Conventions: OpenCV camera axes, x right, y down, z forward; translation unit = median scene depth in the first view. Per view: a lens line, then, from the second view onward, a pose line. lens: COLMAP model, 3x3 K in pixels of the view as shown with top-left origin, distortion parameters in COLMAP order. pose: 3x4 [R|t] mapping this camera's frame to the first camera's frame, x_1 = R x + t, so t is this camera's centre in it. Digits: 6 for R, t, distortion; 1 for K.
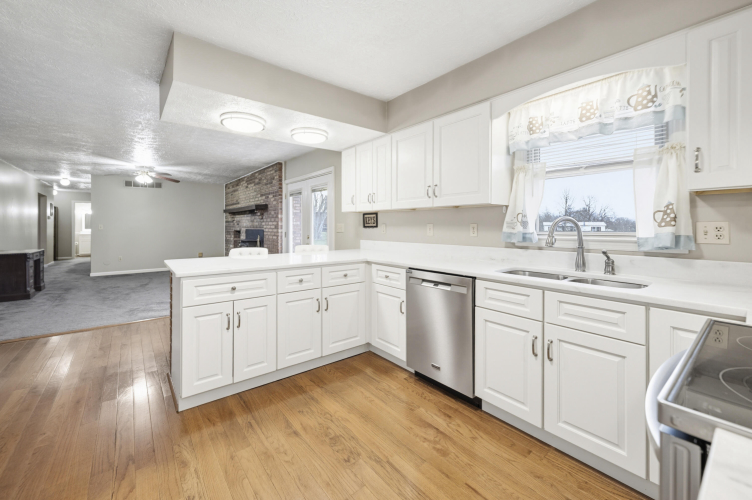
lens RADIAL K [[308.8, 0, 374.6], [0, 308.8, 226.9], [0, 0, 1]] dist [0.002443, 0.000245]
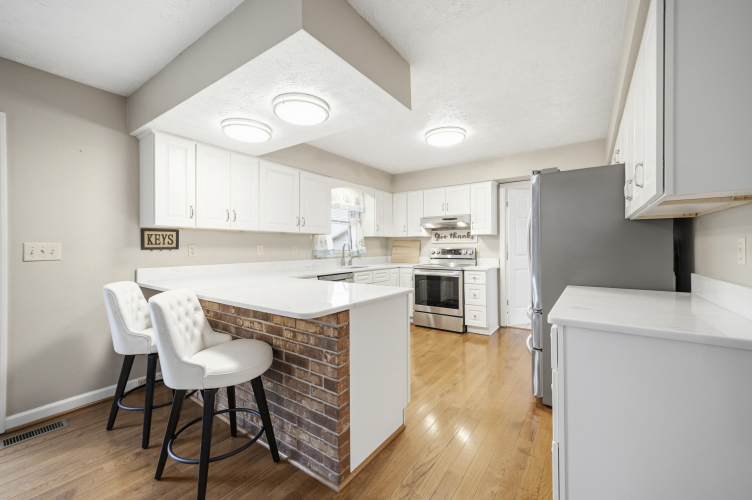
lens RADIAL K [[298.8, 0, 377.7], [0, 298.8, 245.6], [0, 0, 1]] dist [0.016177, 0.000137]
pose [[-0.270785, 0.002799, 0.962636, -1.229067], [0.005832, 0.999982, -0.001267, -0.005188], [-0.962622, 0.005271, -0.270796, 1.060059]]
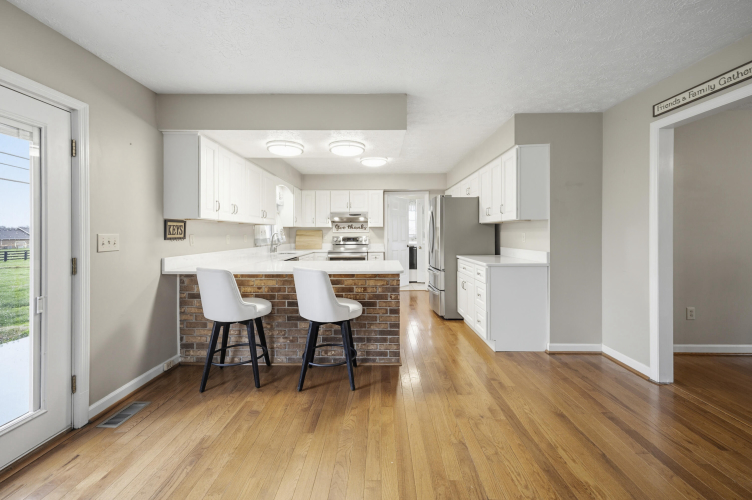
lens RADIAL K [[302.0, 0, 373.5], [0, 302.0, 233.2], [0, 0, 1]] dist [0.014230, -0.000017]
pose [[-0.769389, 0.001482, 0.638779, -1.281769], [0.003162, 0.999994, 0.001489, -0.018998], [-0.638773, 0.003165, -0.769389, 1.891204]]
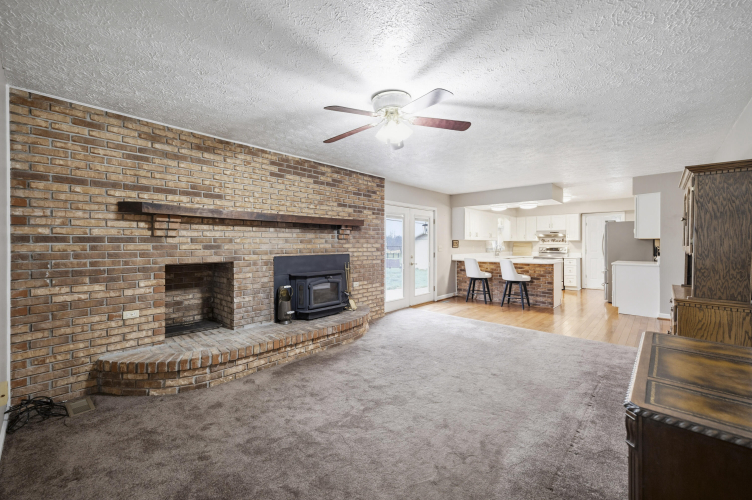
lens RADIAL K [[307.8, 0, 379.6], [0, 307.8, 244.7], [0, 0, 1]] dist [0.000267, 0.000036]
pose [[-0.156539, -0.002902, 0.987667, -2.778253], [0.004156, 0.999985, 0.003597, -0.040164], [-0.987663, 0.004668, -0.156525, 2.662262]]
